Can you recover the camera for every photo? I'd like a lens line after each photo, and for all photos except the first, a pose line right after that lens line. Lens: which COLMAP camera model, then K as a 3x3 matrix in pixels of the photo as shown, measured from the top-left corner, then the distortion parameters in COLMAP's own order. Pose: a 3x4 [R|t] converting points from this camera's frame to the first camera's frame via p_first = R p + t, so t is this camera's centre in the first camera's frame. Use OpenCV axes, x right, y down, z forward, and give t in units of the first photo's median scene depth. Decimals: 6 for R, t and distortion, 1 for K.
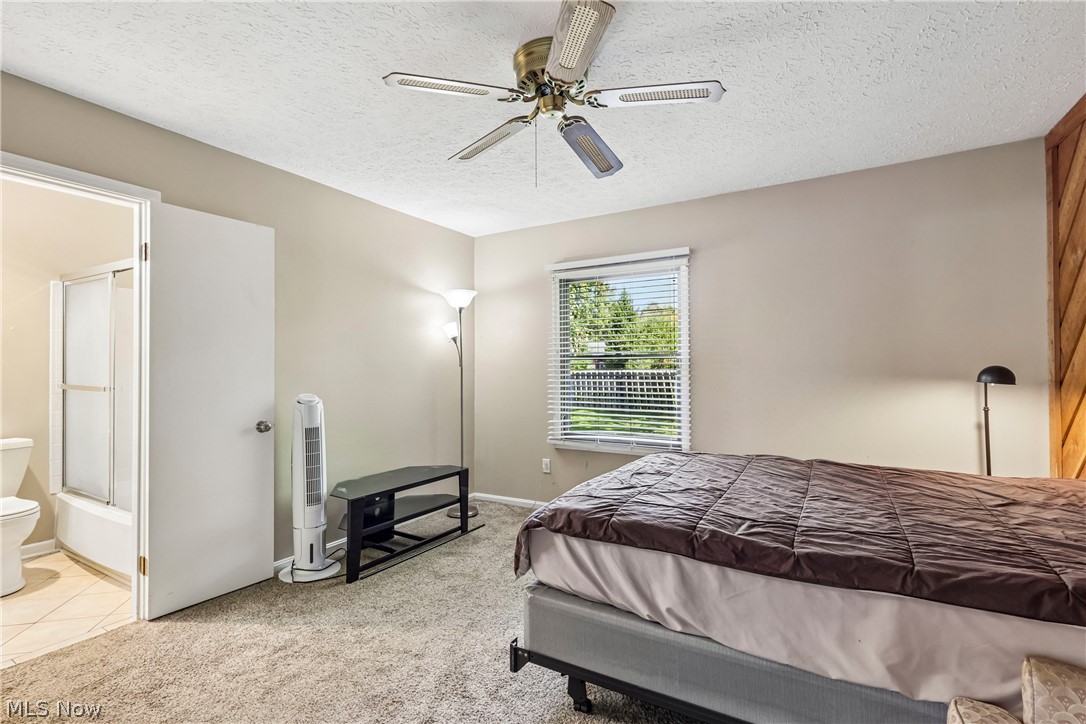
lens RADIAL K [[502.6, 0, 539.8], [0, 502.6, 363.6], [0, 0, 1]] dist [-0.001614, 0.000348]
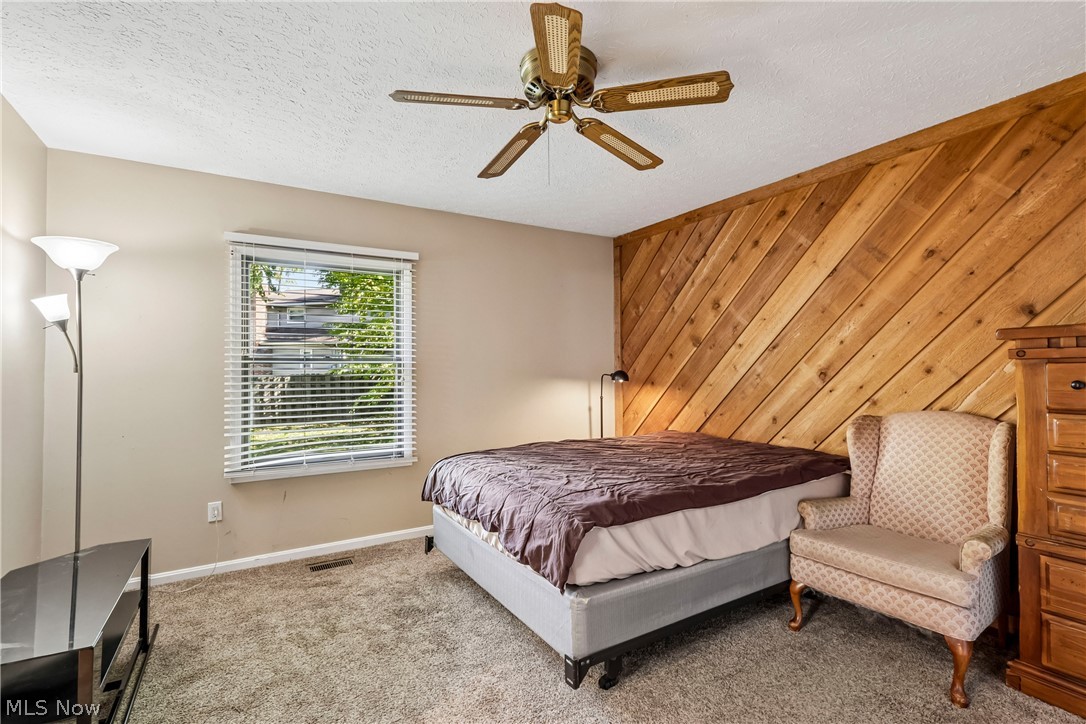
lens RADIAL K [[502.6, 0, 539.8], [0, 502.6, 363.6], [0, 0, 1]] dist [-0.001614, 0.000348]
pose [[0.471549, 0.012855, 0.881746, -0.632444], [-0.000558, 0.999898, -0.014279, 0.005541], [-0.881840, 0.006242, 0.471508, 0.408523]]
